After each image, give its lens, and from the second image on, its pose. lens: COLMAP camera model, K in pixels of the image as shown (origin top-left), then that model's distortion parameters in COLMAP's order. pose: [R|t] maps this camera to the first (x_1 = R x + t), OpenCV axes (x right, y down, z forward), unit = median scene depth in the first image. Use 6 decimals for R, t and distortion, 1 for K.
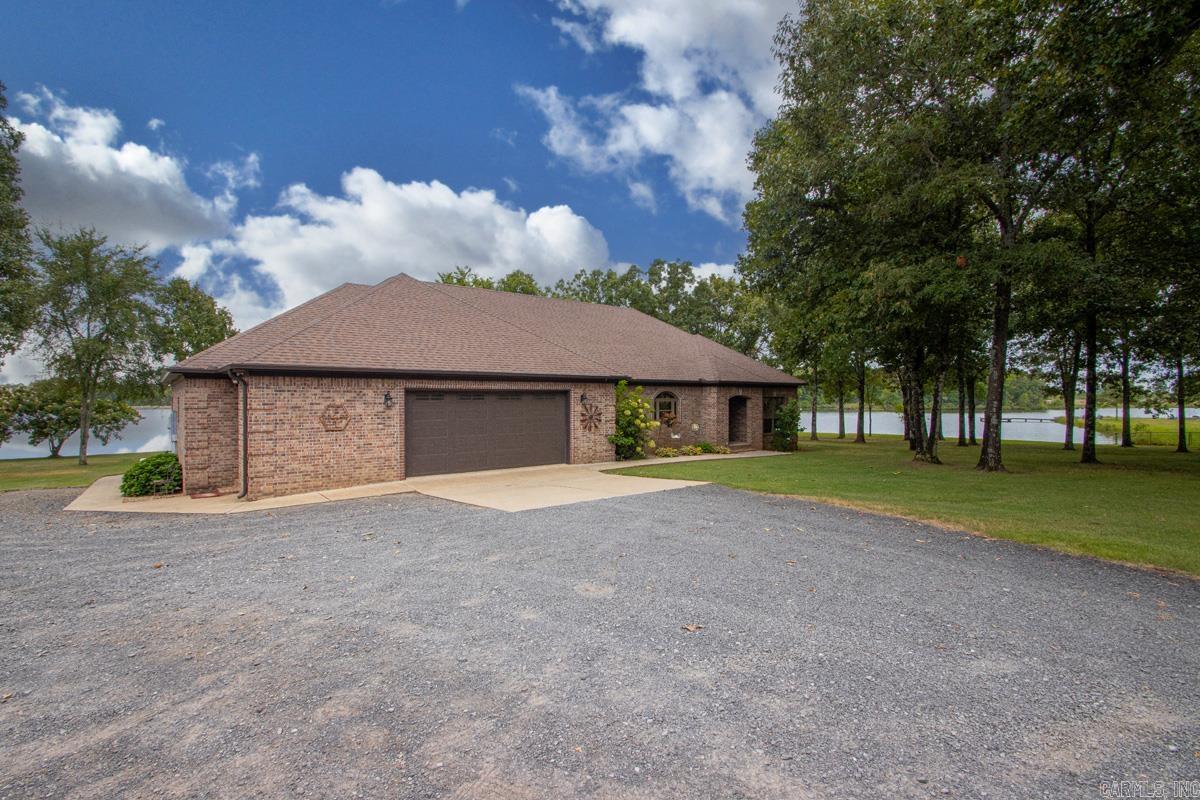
lens RADIAL K [[599.2, 0, 600.0], [0, 599.2, 400.0], [0, 0, 1]] dist [-0.000209, -0.000239]
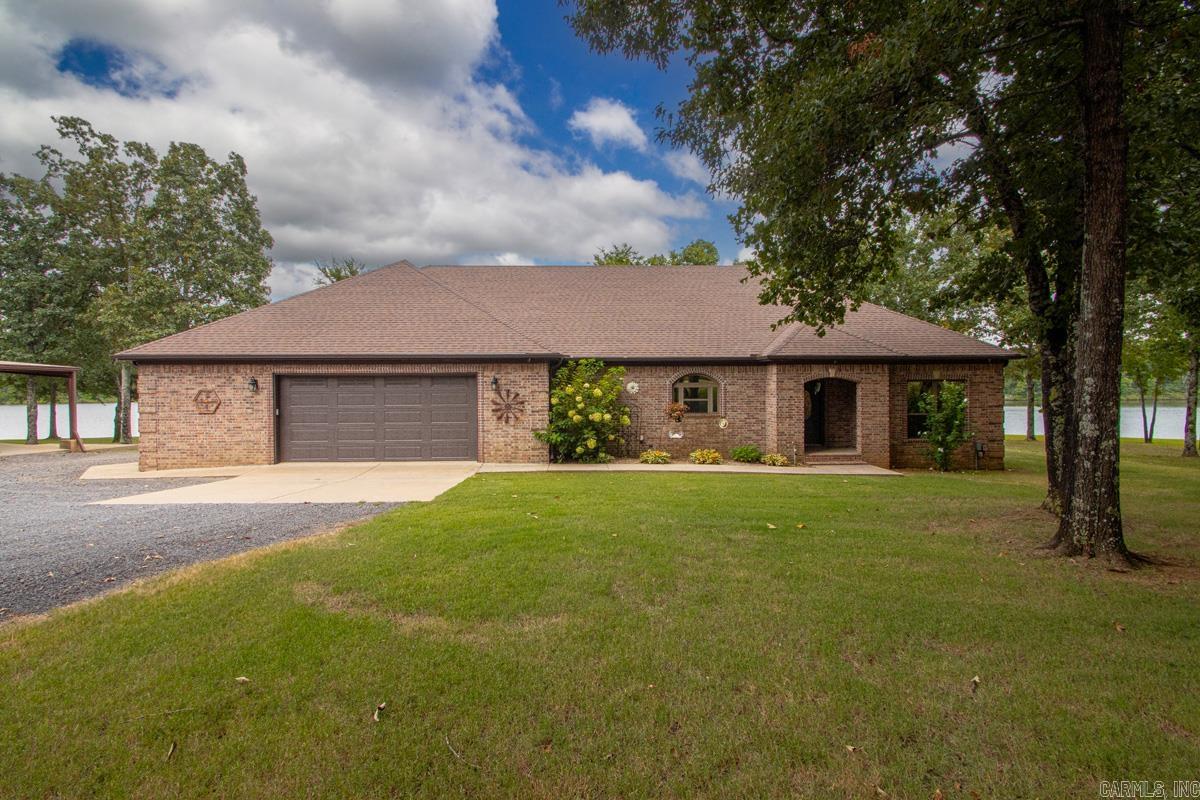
lens RADIAL K [[599.2, 0, 600.0], [0, 599.2, 400.0], [0, 0, 1]] dist [-0.000209, -0.000239]
pose [[0.780701, 0.007679, -0.624857, 0.651663], [0.001853, 0.999892, 0.014604, 0.009944], [0.624902, -0.012559, 0.780602, 0.496069]]
